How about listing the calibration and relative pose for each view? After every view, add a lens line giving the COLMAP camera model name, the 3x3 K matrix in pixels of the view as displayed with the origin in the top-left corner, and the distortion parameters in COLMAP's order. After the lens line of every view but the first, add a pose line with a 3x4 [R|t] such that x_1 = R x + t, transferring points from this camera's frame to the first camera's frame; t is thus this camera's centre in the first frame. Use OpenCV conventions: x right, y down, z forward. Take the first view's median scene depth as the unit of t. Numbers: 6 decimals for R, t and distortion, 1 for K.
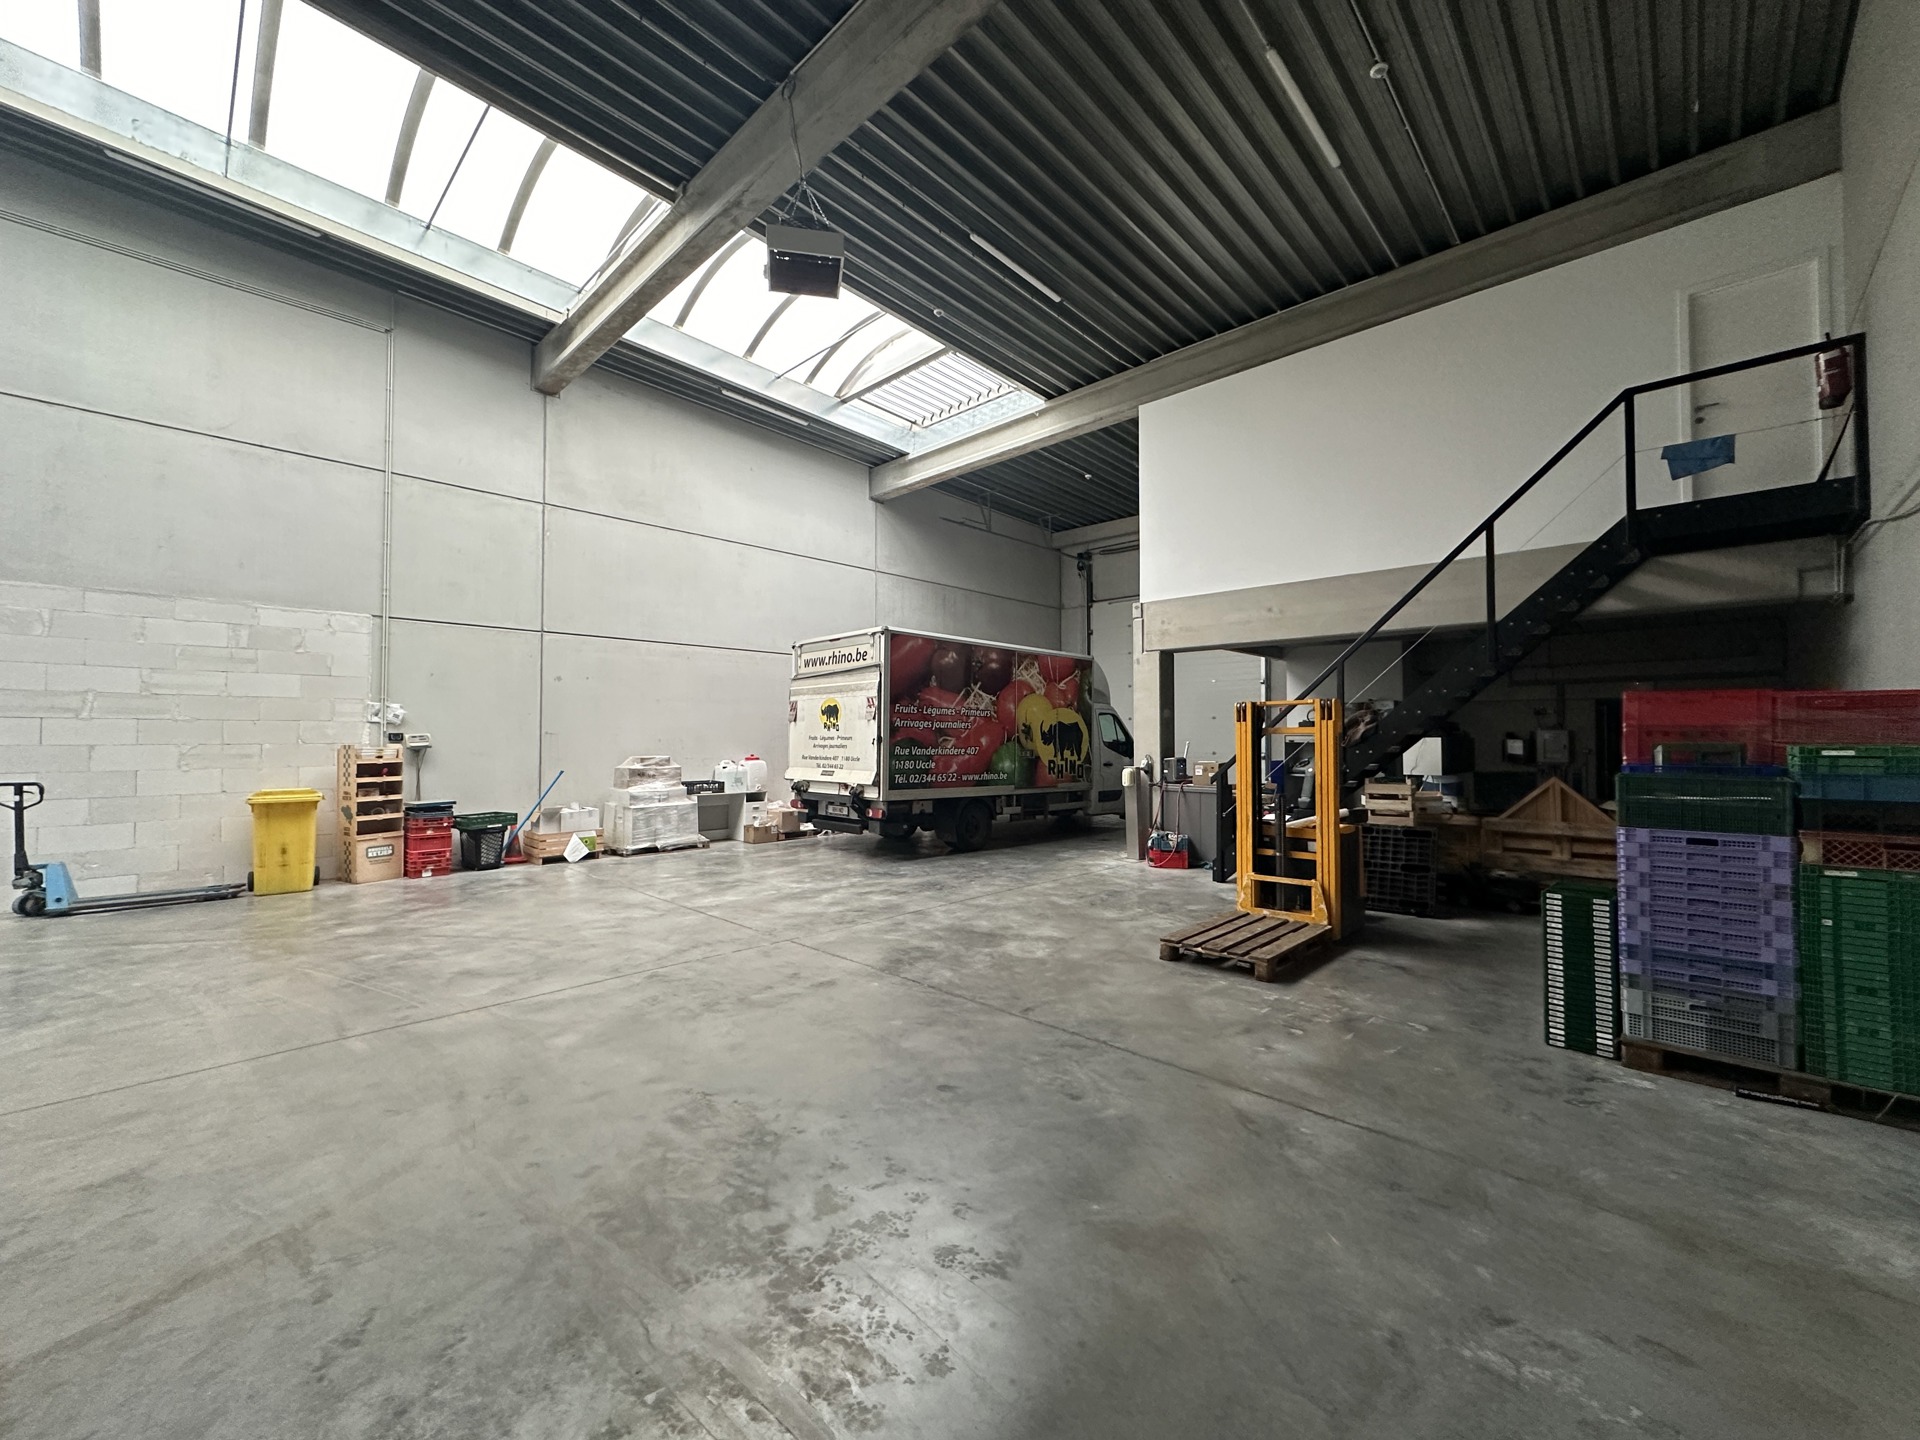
lens RADIAL K [[762.9, 0, 959.1], [0, 762.9, 716.4], [0, 0, 1]] dist [-0.001676, -0.000576]
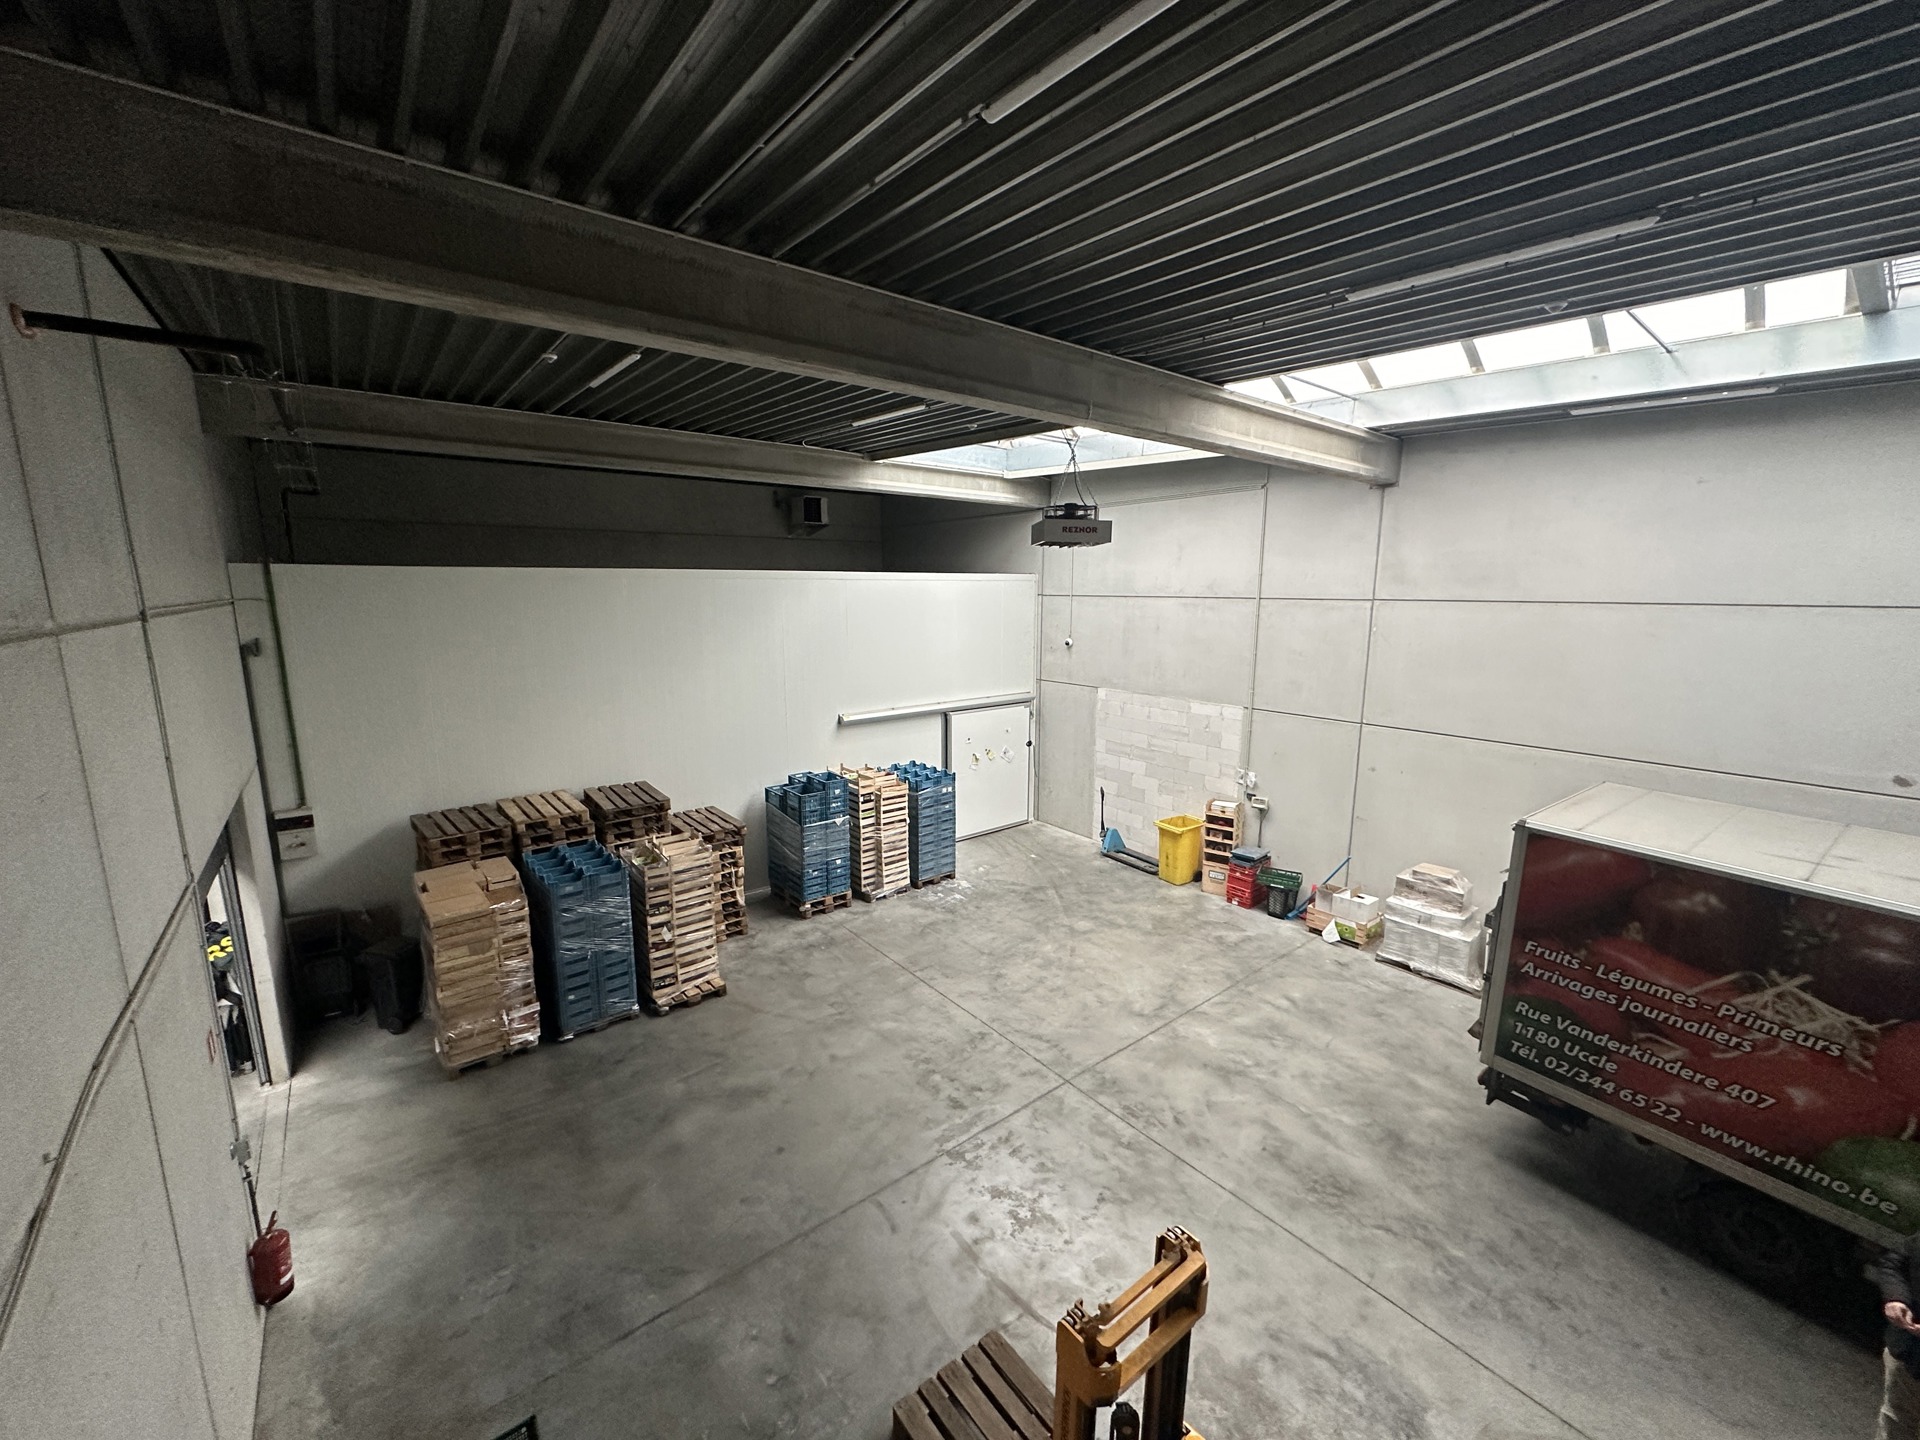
lens RADIAL K [[762.9, 0, 962.5], [0, 762.9, 722.6], [0, 0, 1]] dist [-0.001676, -0.000576]
pose [[-0.134199, 0.175881, -0.975221, 0.632282], [0.025603, 0.984410, 0.174015, -0.352833], [0.990624, -0.001616, -0.136610, 0.676784]]
